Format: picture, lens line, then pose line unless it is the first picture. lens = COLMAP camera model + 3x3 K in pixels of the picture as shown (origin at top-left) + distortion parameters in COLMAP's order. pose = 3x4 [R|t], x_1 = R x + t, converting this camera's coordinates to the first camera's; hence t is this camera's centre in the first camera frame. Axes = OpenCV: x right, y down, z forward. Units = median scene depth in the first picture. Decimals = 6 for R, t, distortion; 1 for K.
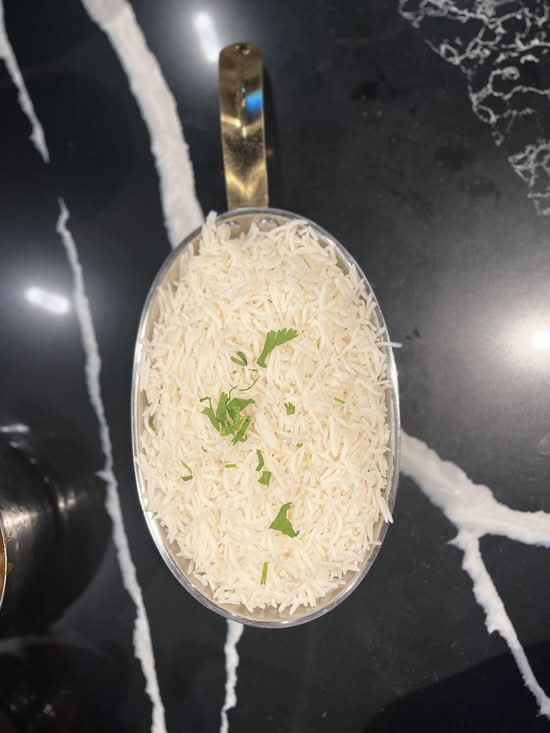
lens RADIAL K [[581.3, 0, 273.9], [0, 581.3, 374.5], [0, 0, 1]] dist [0.068694, -0.134067]
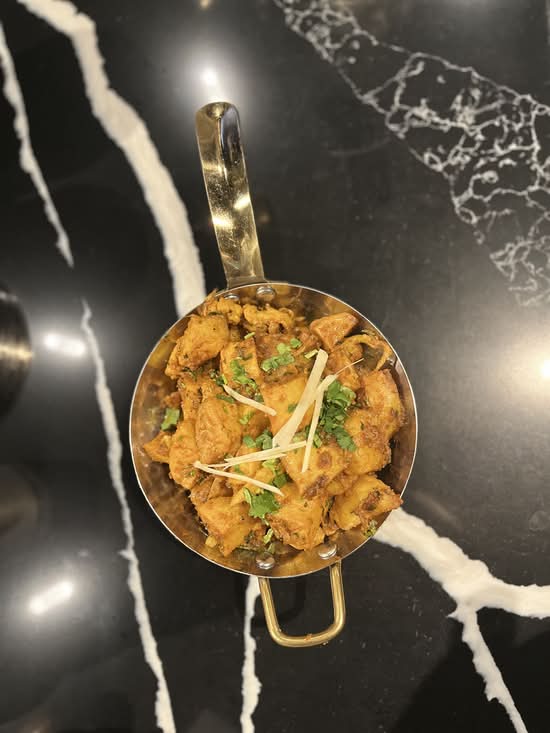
lens RADIAL K [[581.3, 0, 274.6], [0, 581.3, 370.4], [0, 0, 1]] dist [0.068694, -0.134067]
pose [[0.999344, -0.026006, -0.025193, 0.020513], [0.024777, 0.998543, -0.047932, -0.111033], [0.026403, 0.047276, 0.998533, -0.090412]]
